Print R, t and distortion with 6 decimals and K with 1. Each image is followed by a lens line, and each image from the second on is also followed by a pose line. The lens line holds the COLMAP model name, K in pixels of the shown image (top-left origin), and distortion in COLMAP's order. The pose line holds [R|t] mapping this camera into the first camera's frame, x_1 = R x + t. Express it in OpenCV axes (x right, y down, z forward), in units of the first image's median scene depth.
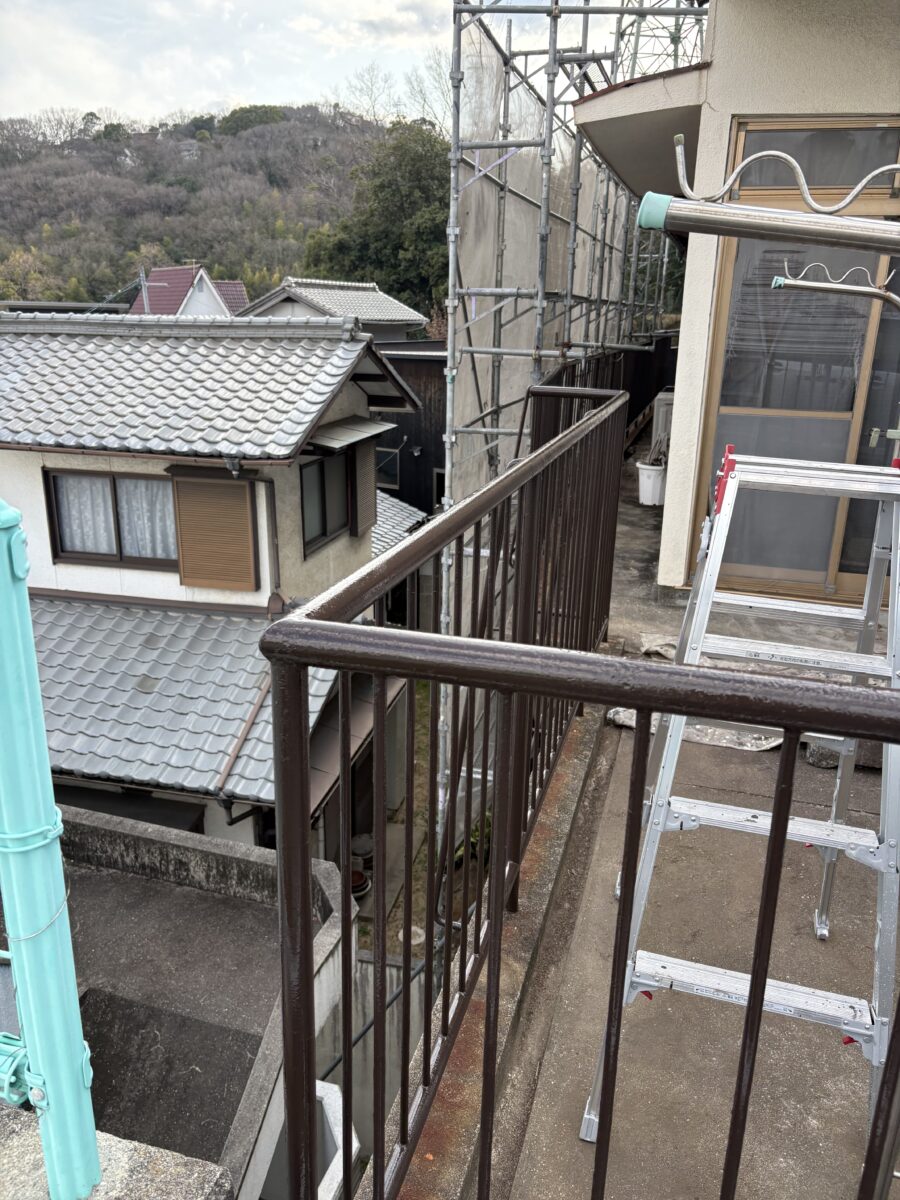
lens RADIAL K [[907.7, 0, 447.8], [0, 907.7, 602.7], [0, 0, 1]] dist [0.014656, -0.014419]
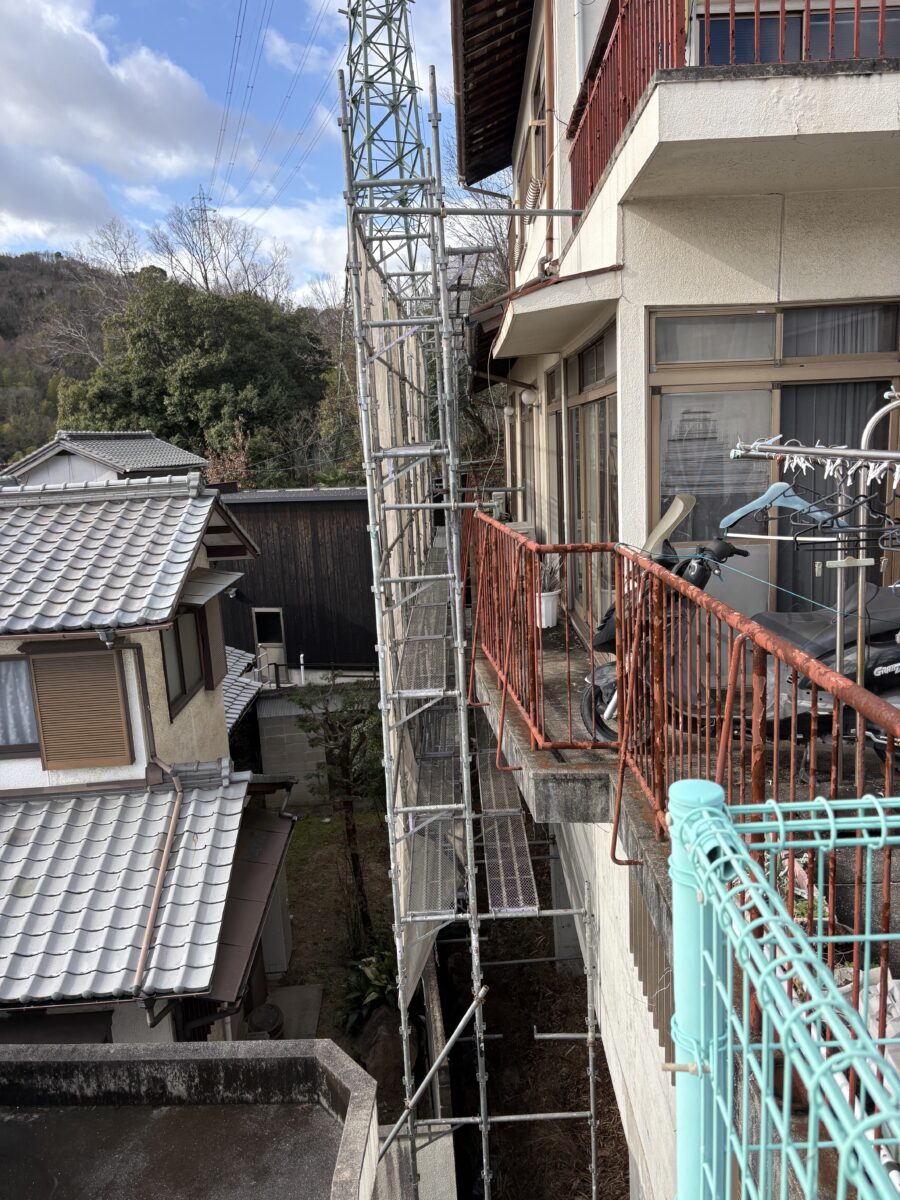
lens RADIAL K [[907.7, 0, 449.3], [0, 907.7, 604.5], [0, 0, 1]] dist [0.014656, -0.014419]
pose [[0.958099, -0.109934, 0.264500, -0.126548], [0.142856, 0.983769, -0.108582, -0.025927], [-0.248270, 0.141818, 0.958253, -0.008746]]
